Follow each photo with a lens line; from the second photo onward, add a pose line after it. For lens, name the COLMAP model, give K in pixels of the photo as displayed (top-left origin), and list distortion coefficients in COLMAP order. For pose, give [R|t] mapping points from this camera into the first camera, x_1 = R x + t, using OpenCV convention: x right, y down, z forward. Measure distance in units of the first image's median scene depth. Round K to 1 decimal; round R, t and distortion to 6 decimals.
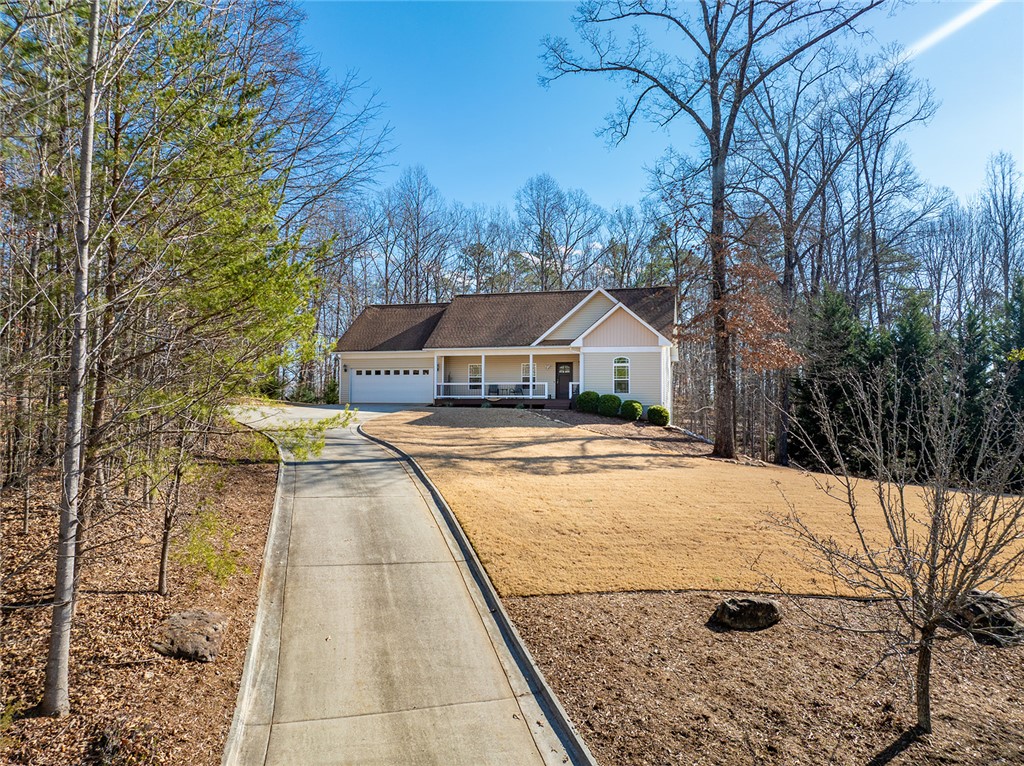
lens RADIAL K [[699.6, 0, 512.0], [0, 699.6, 383.0], [0, 0, 1]] dist [-0.058073, -0.000261]
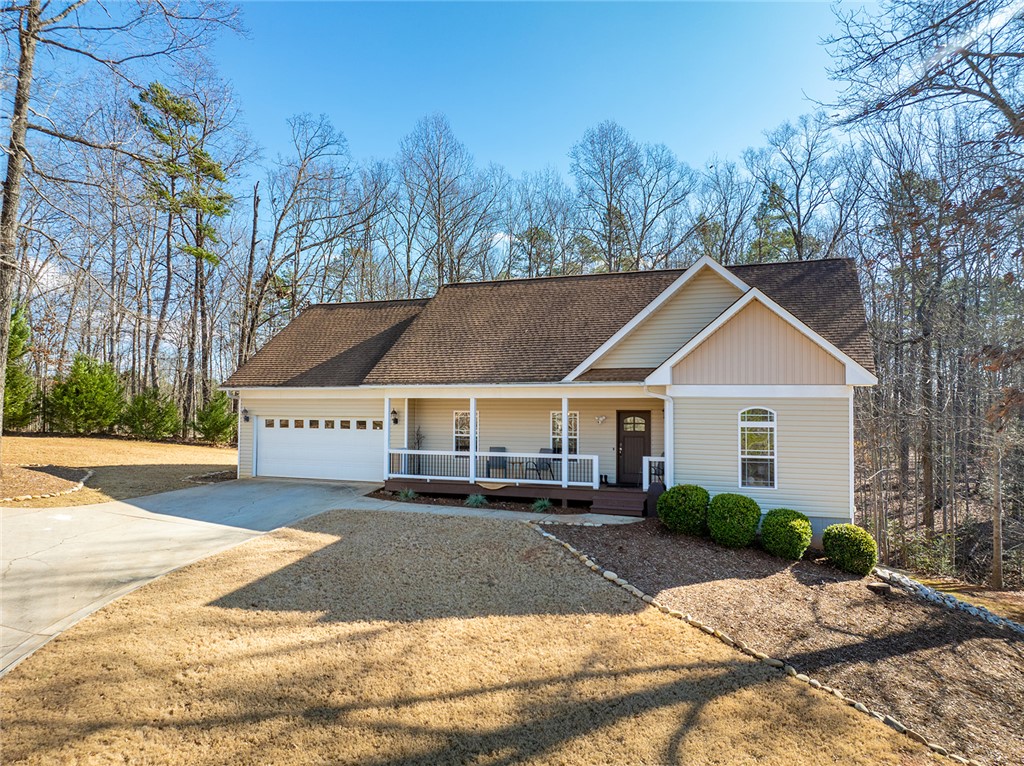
lens RADIAL K [[699.6, 0, 512.0], [0, 699.6, 383.0], [0, 0, 1]] dist [-0.058073, -0.000261]
pose [[0.993495, -0.005250, -0.113752, 0.044912], [0.005642, 0.999979, 0.003129, -0.051531], [0.113733, -0.003751, 0.993504, 0.489574]]
